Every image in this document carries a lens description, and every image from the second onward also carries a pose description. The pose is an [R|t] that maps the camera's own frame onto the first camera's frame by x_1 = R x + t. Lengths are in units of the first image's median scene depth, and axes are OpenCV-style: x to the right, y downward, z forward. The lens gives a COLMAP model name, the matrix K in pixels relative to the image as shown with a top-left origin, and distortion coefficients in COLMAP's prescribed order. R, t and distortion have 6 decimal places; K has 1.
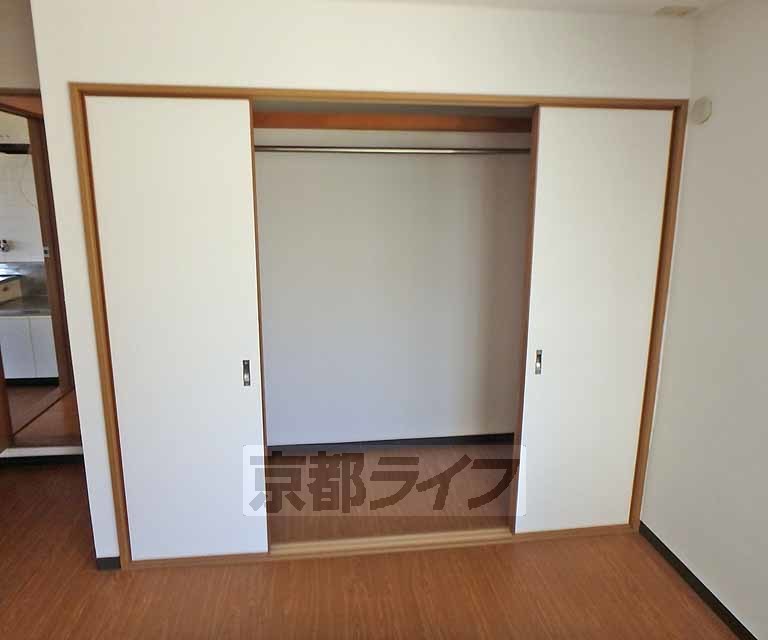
lens RADIAL K [[539.4, 0, 400.6], [0, 539.4, 304.8], [0, 0, 1]] dist [0.000491, -0.001799]
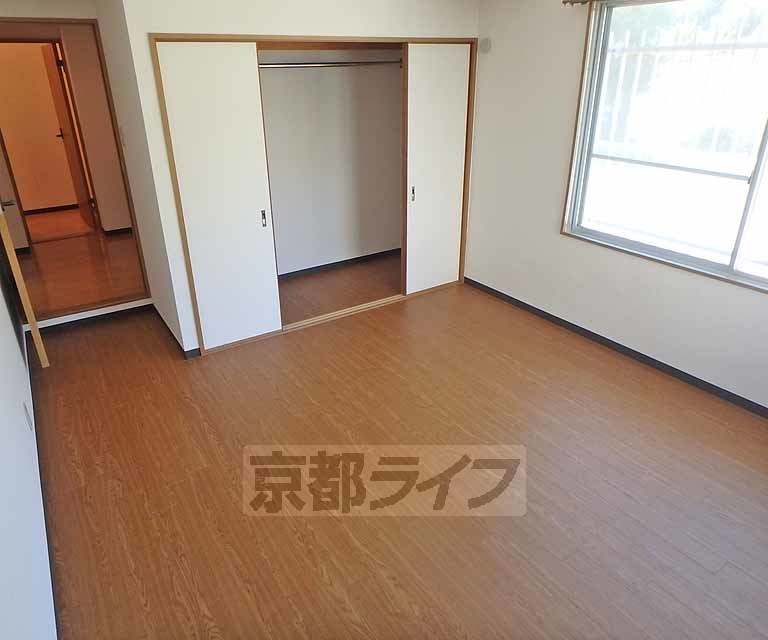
lens RADIAL K [[539.4, 0, 400.6], [0, 539.4, 304.8], [0, 0, 1]] dist [0.000491, -0.001799]
pose [[0.886319, -0.203391, 0.416017, -0.644387], [0.110646, 0.965374, 0.236242, 0.038632], [-0.449662, -0.163355, 0.878134, -0.648346]]
